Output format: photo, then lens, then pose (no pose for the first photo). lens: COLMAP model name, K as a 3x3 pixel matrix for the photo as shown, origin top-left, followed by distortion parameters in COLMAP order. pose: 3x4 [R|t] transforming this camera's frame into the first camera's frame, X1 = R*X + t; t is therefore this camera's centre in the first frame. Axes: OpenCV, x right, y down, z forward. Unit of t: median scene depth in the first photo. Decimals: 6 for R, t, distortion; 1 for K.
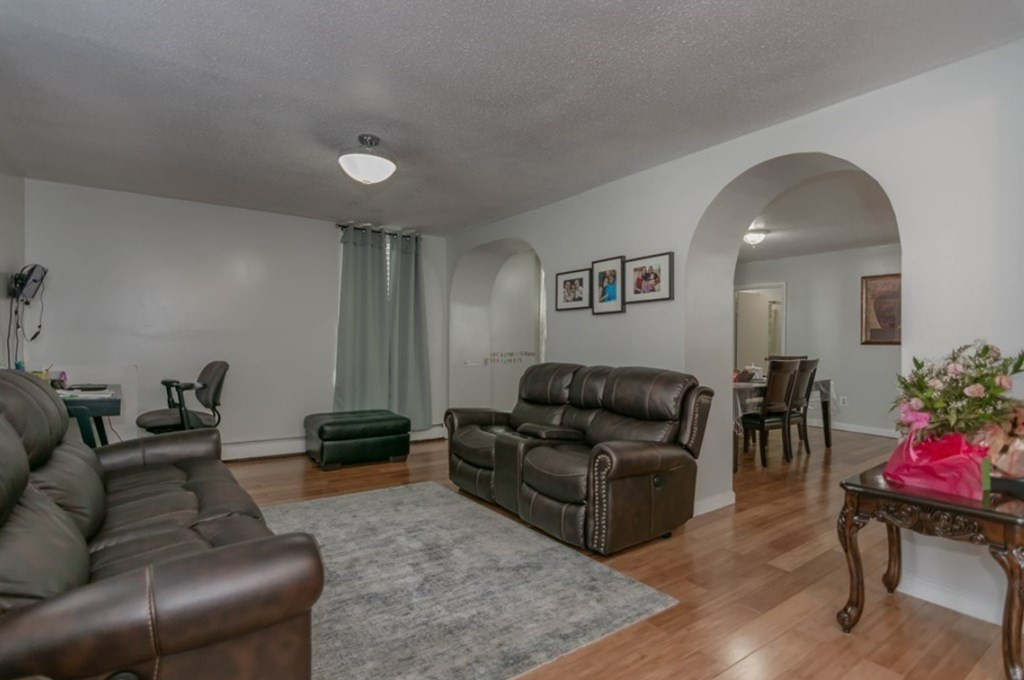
lens RADIAL K [[509.2, 0, 512.2], [0, 509.2, 344.3], [0, 0, 1]] dist [-0.002095, 0.003608]
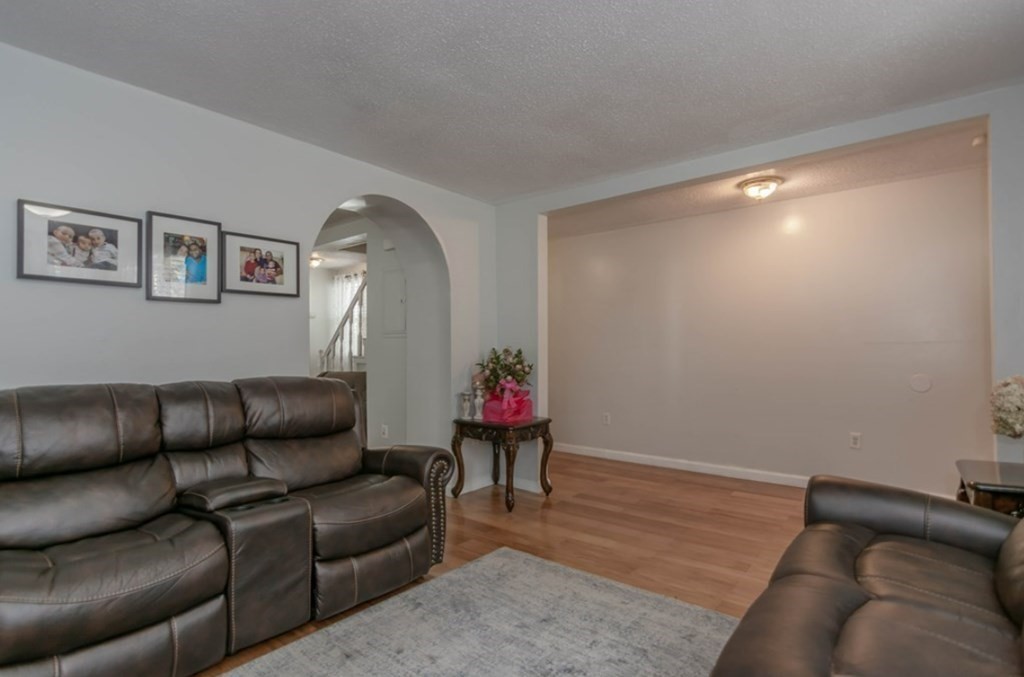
lens RADIAL K [[520.5, 0, 503.9], [0, 520.5, 330.6], [0, 0, 1]] dist [0.002532, 0.000112]
pose [[-0.269508, 0.026270, 0.962640, -0.639162], [-0.005139, 0.999574, -0.028716, -0.006600], [-0.962985, -0.012686, -0.269258, 0.893785]]
